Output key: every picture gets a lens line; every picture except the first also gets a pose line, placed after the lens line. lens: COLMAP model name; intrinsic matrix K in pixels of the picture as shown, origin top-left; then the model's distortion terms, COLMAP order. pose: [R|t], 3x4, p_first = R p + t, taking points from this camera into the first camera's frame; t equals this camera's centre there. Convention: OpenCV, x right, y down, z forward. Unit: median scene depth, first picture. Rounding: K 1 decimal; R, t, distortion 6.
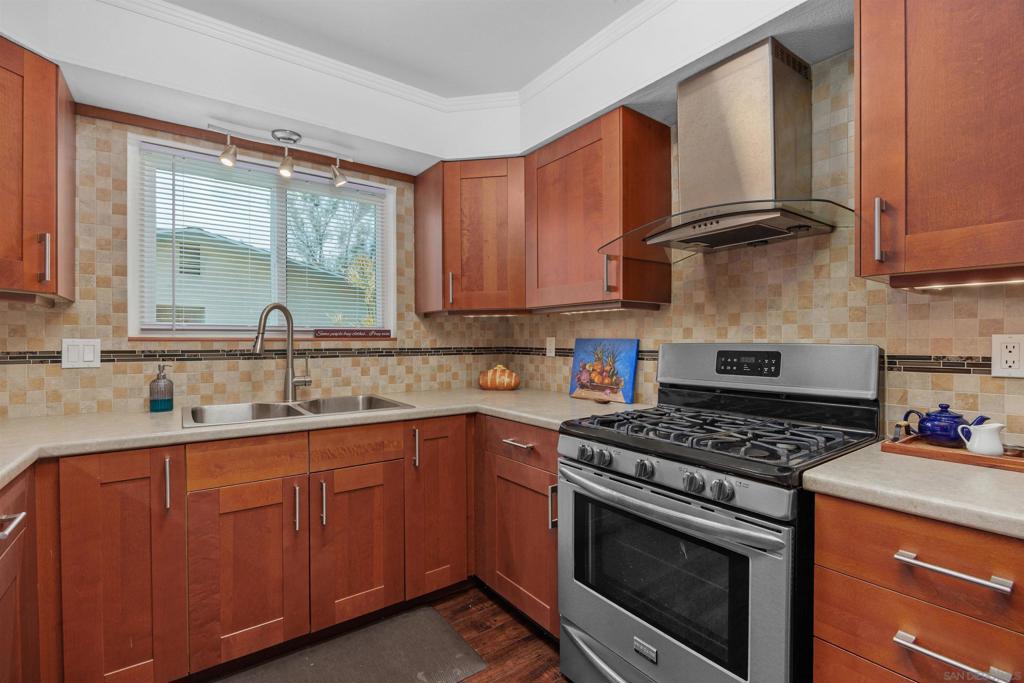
lens RADIAL K [[462.6, 0, 513.7], [0, 462.6, 343.4], [0, 0, 1]] dist [-0.012735, -0.001027]
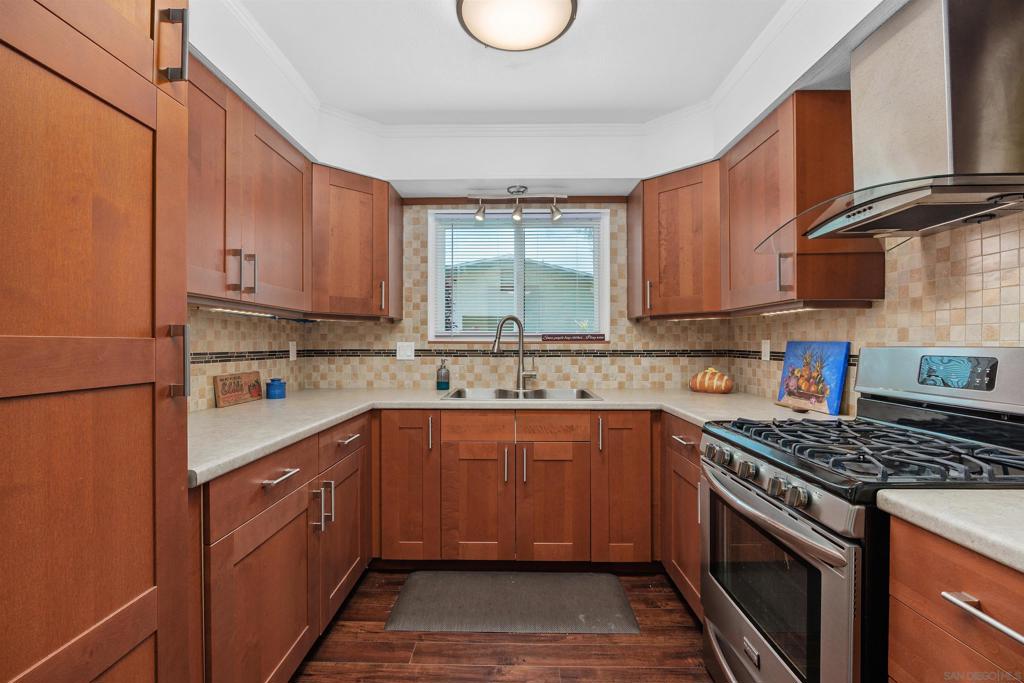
lens RADIAL K [[462.6, 0, 507.0], [0, 462.6, 343.3], [0, 0, 1]] dist [-0.012735, -0.001027]
pose [[0.793566, 0.000828, -0.608484, 0.326745], [-0.004822, 0.999976, -0.004928, 0.000897], [0.608465, 0.006845, 0.793551, -0.084577]]
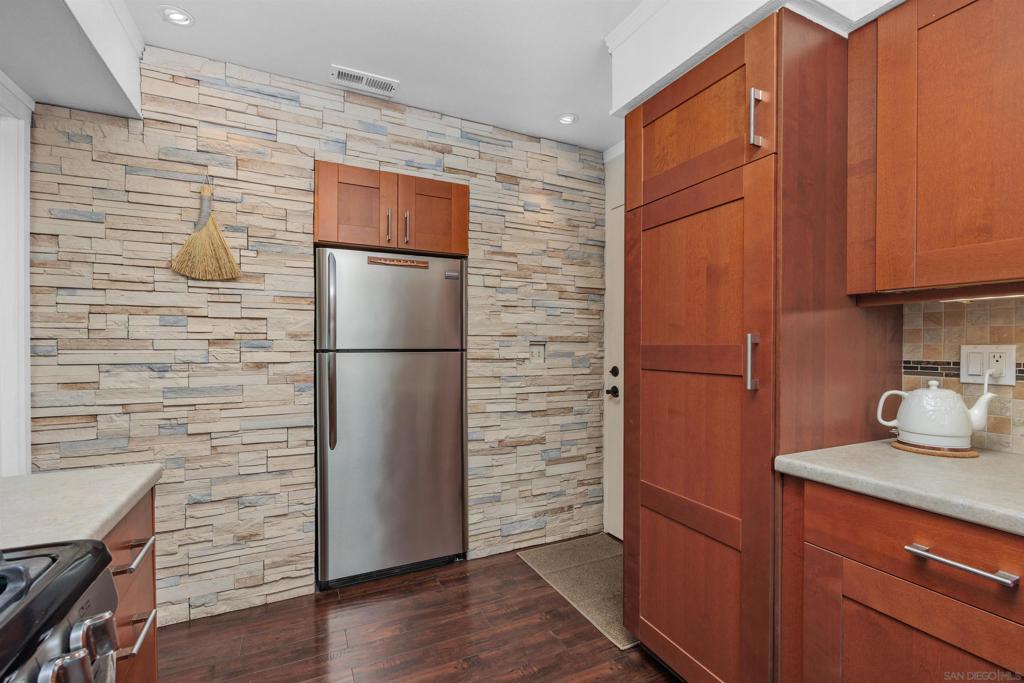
lens RADIAL K [[462.0, 0, 509.6], [0, 462.0, 345.9], [0, 0, 1]] dist [-0.000097, 0.000002]
pose [[-0.987027, 0.000888, 0.160551, -0.375700], [0.001294, 0.999996, 0.002419, -0.010270], [-0.160549, 0.002596, -0.987025, 1.692191]]
